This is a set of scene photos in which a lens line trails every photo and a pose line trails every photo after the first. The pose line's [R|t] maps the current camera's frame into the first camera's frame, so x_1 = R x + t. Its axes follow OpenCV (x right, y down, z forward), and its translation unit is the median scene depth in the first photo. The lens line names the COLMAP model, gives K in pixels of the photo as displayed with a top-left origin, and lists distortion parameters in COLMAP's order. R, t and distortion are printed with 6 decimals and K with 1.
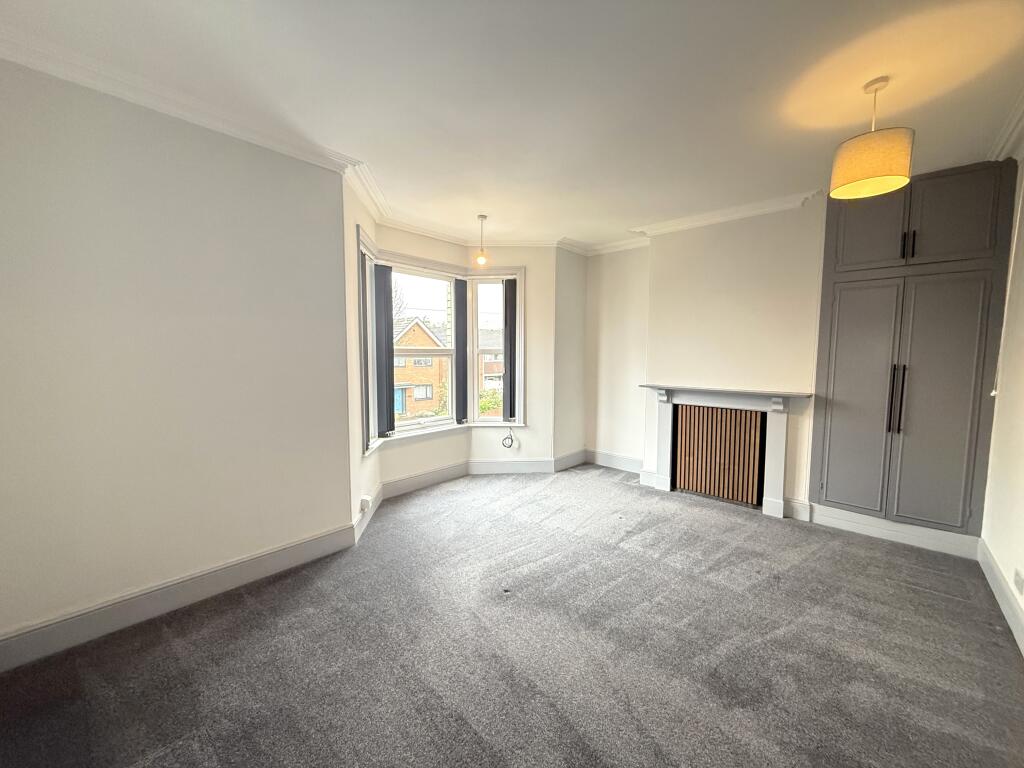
lens RADIAL K [[410.1, 0, 508.0], [0, 410.1, 383.1], [0, 0, 1]] dist [0.000373, -0.000268]
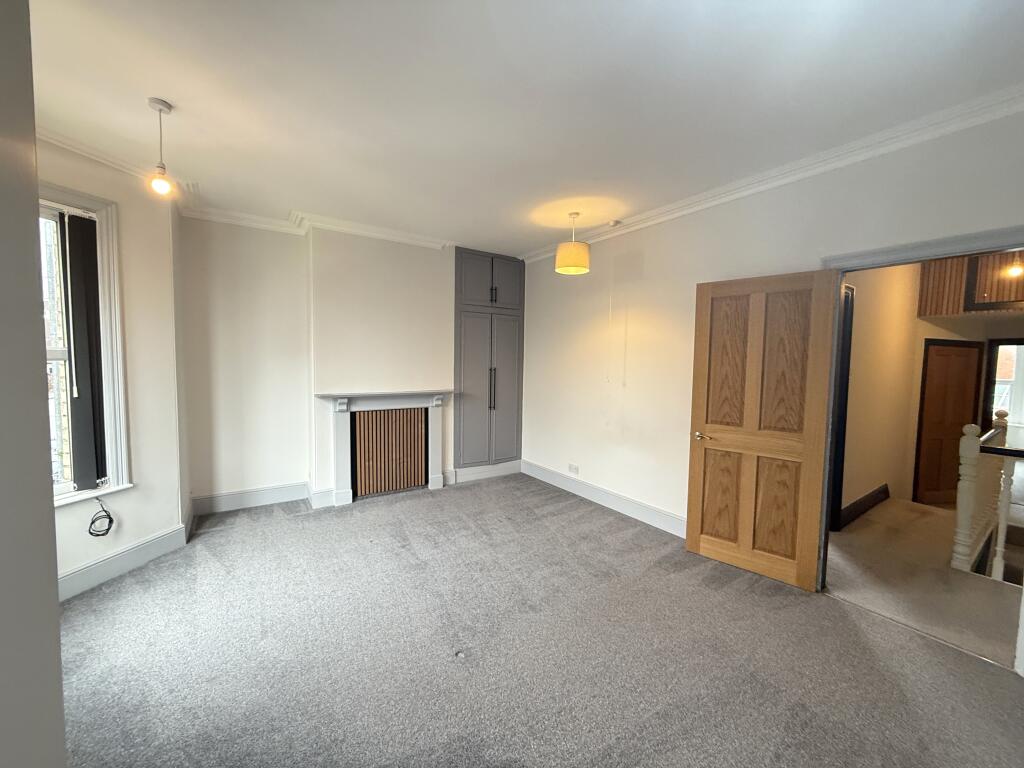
lens RADIAL K [[410.1, 0, 505.9], [0, 410.1, 386.5], [0, 0, 1]] dist [0.000373, -0.000268]
pose [[0.235365, -0.062836, 0.969874, -0.497370], [0.060535, 0.996918, 0.049898, -0.039813], [-0.970020, 0.046967, 0.238443, 0.461860]]
